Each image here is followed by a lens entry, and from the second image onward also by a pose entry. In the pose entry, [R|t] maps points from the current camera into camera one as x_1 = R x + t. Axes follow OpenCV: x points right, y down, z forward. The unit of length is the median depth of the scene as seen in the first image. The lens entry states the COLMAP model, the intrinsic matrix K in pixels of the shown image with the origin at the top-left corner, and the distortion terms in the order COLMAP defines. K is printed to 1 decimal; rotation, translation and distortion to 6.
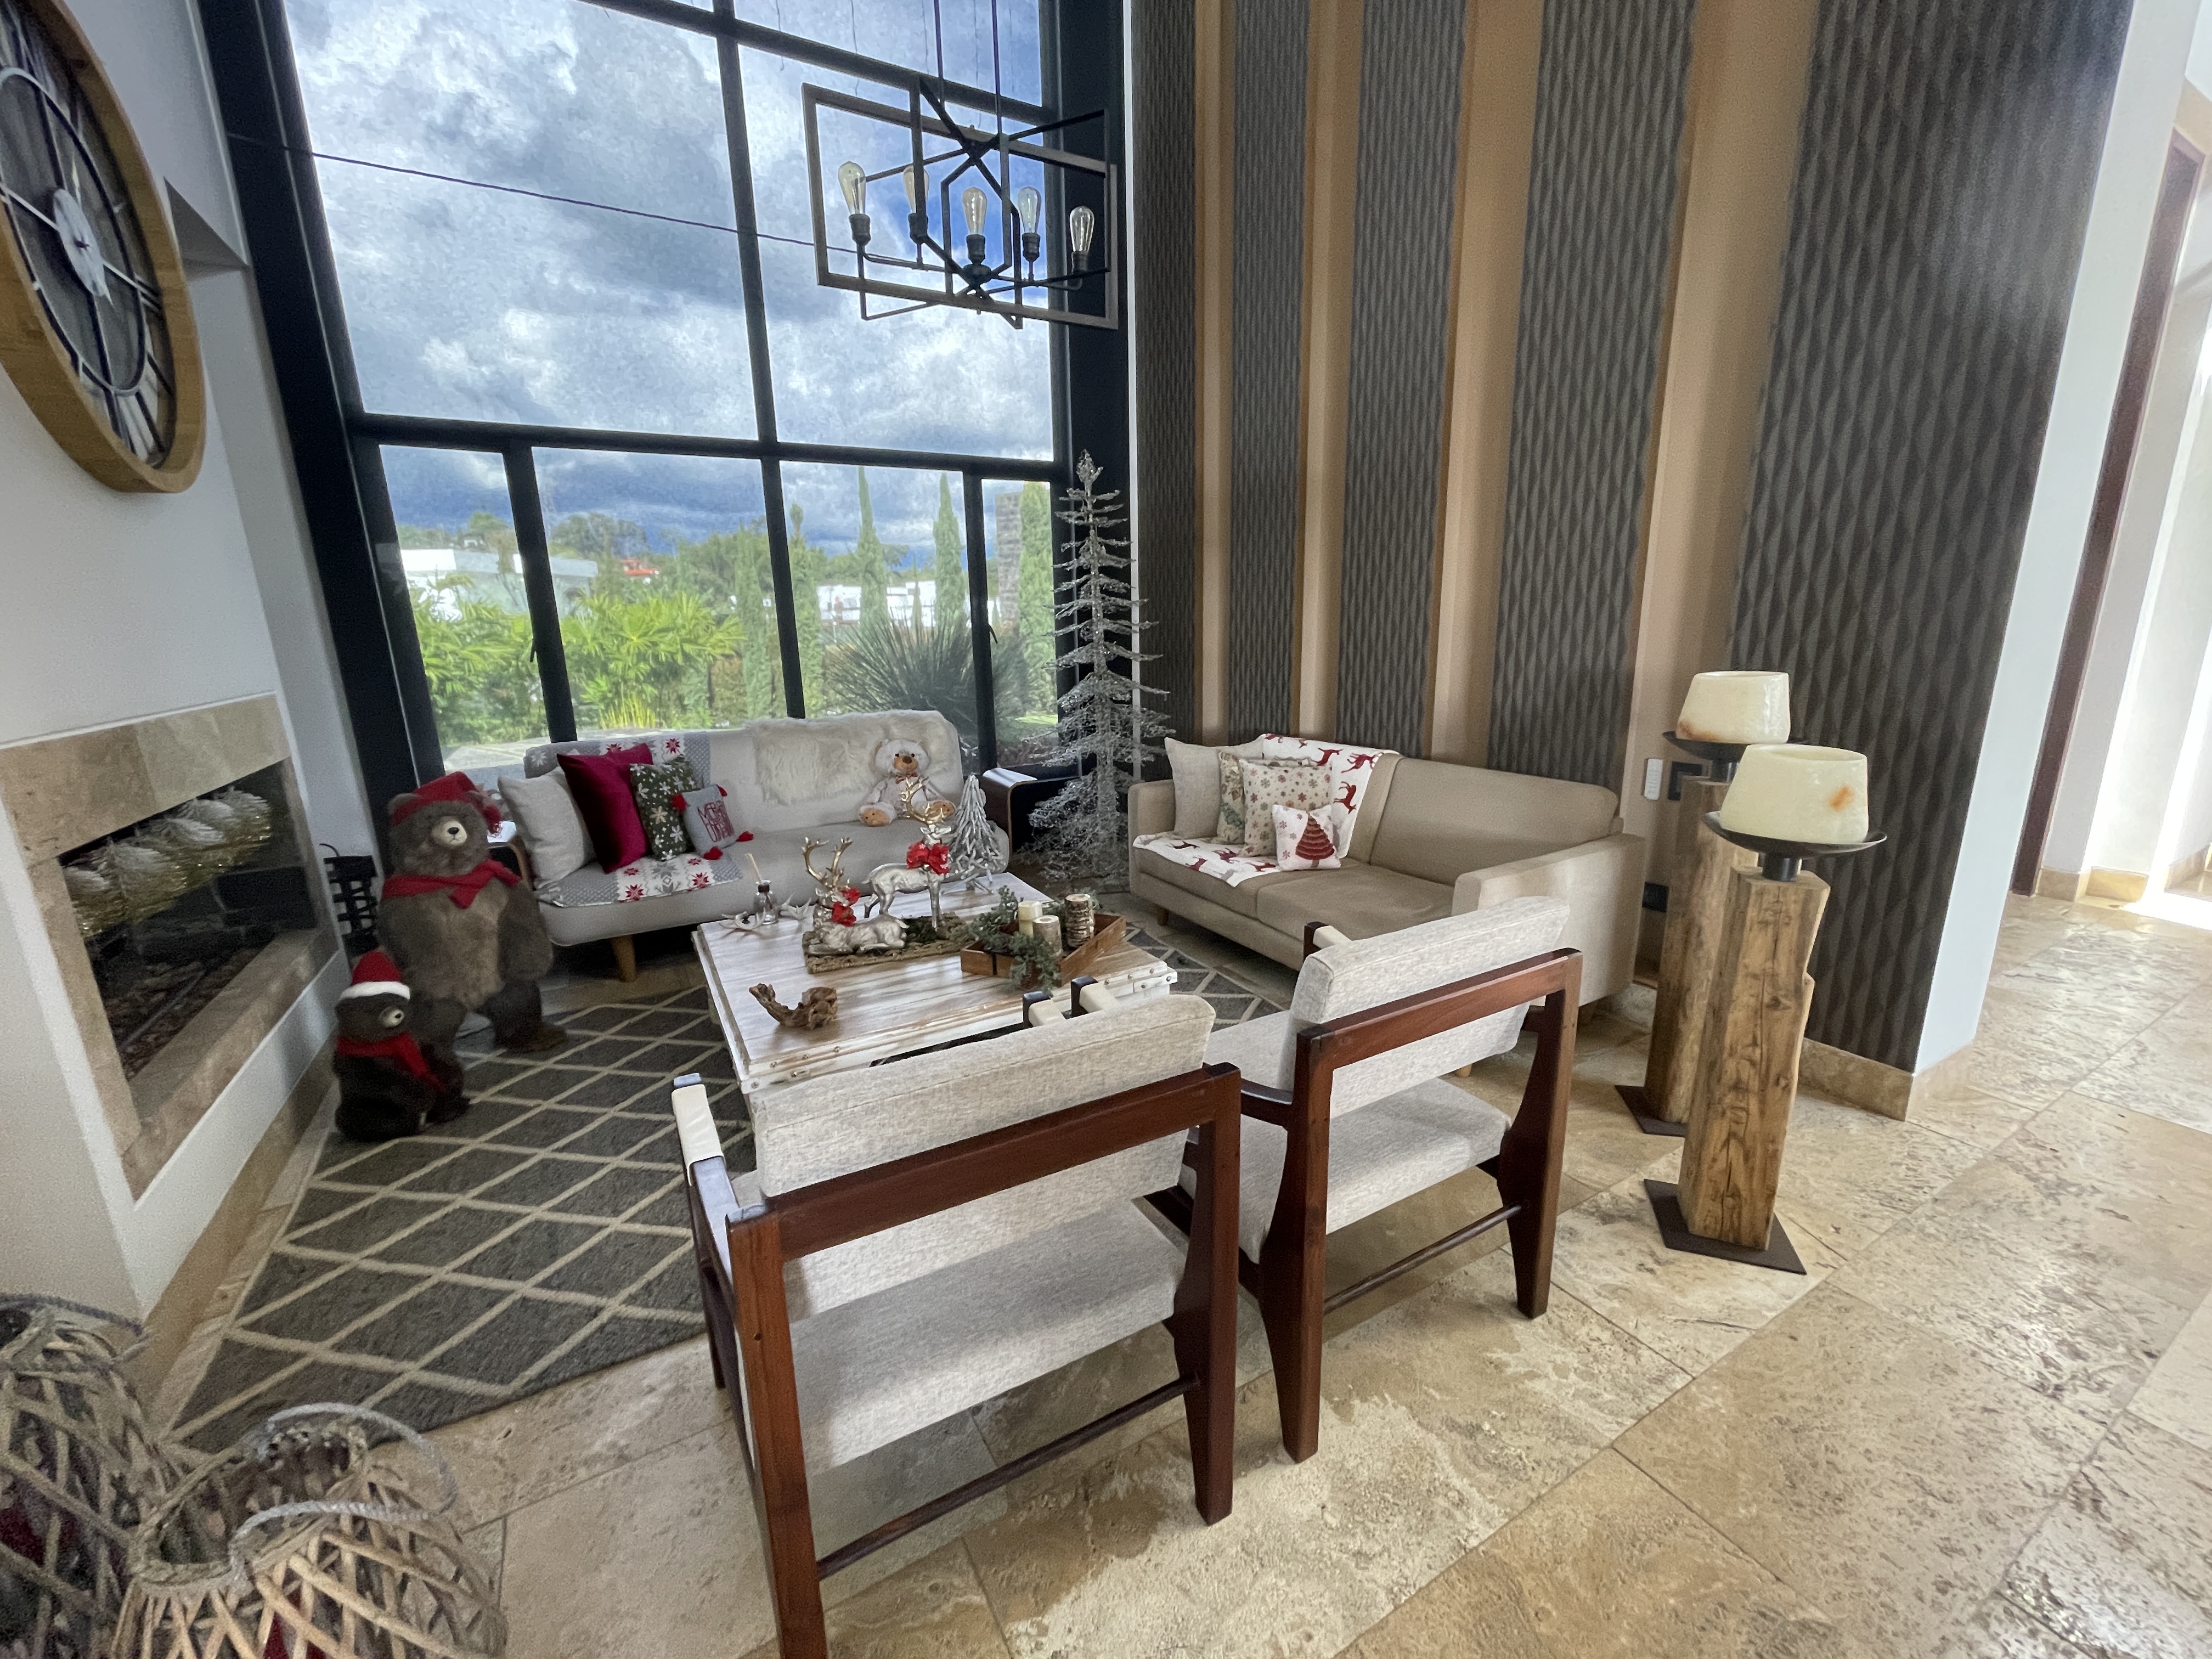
lens RADIAL K [[889.3, 0, 1103.3], [0, 889.3, 832.9], [0, 0, 1]] dist [0.002066, -0.001523]
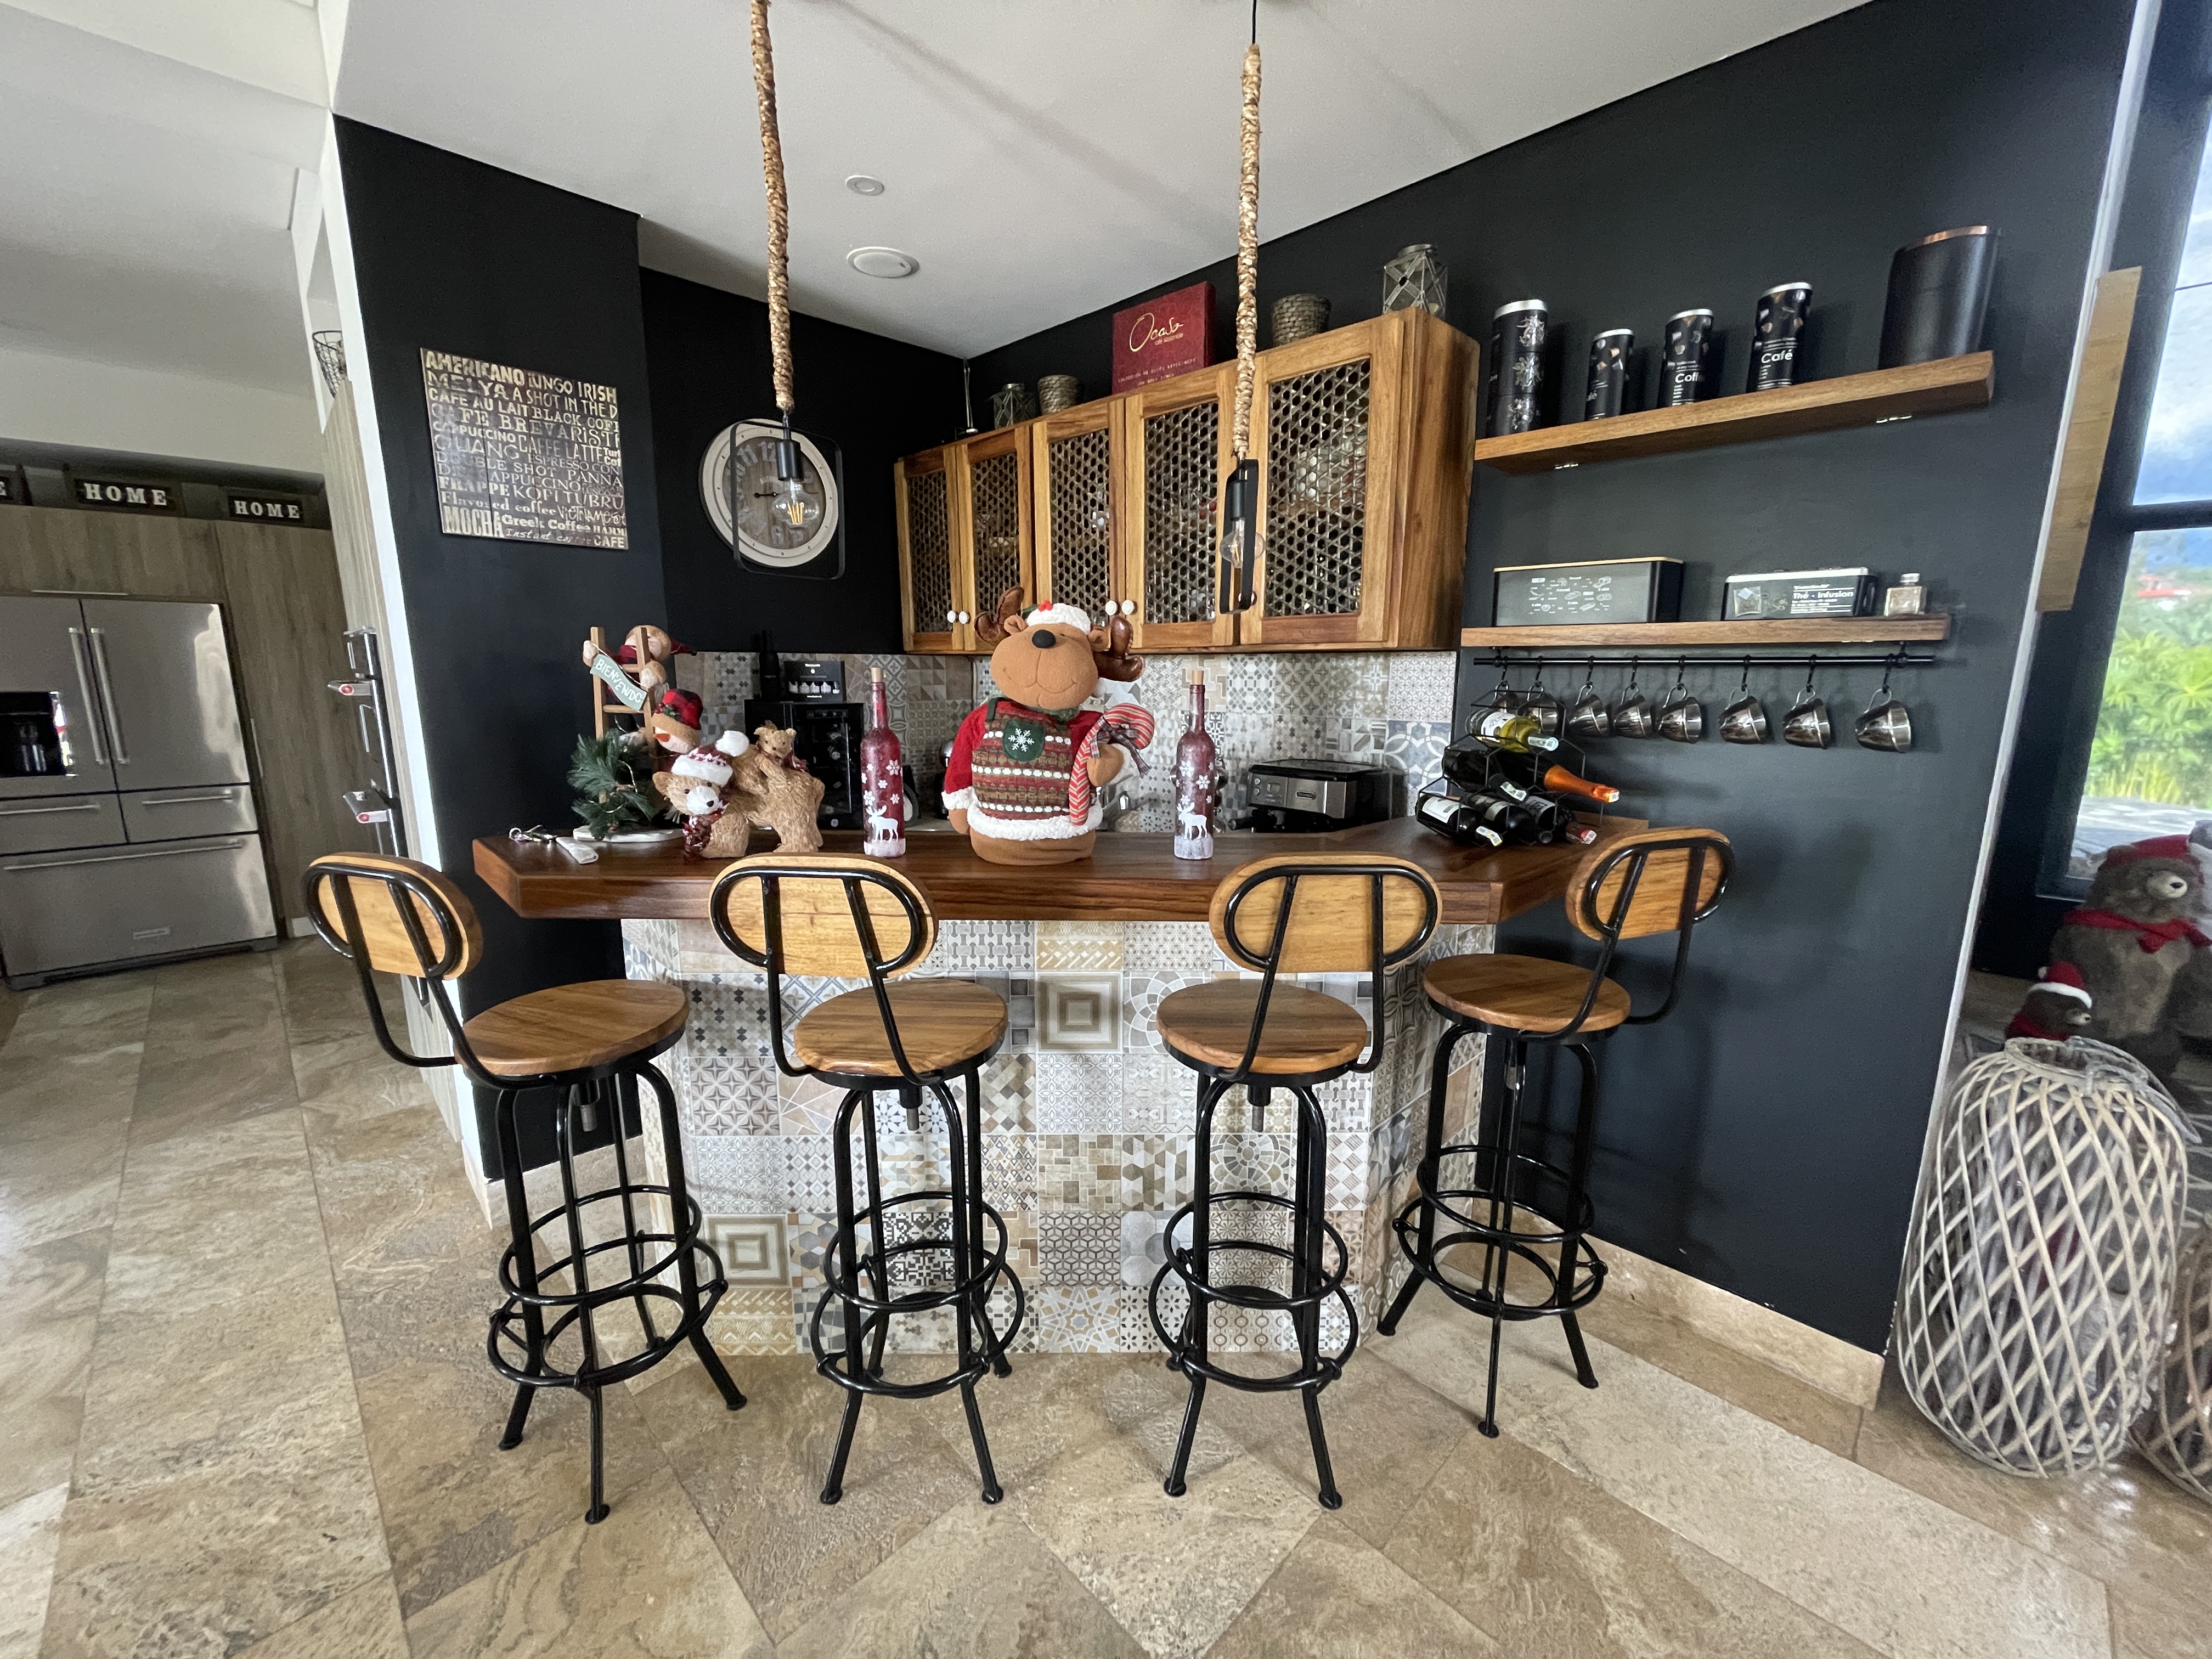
lens RADIAL K [[889.3, 0, 1103.0], [0, 889.3, 833.9], [0, 0, 1]] dist [0.002066, -0.001523]
pose [[0.254049, 0.202584, -0.945737, -0.020812], [-0.234735, 0.961498, 0.142904, 0.092209], [0.938274, 0.185693, 0.291821, -0.614360]]
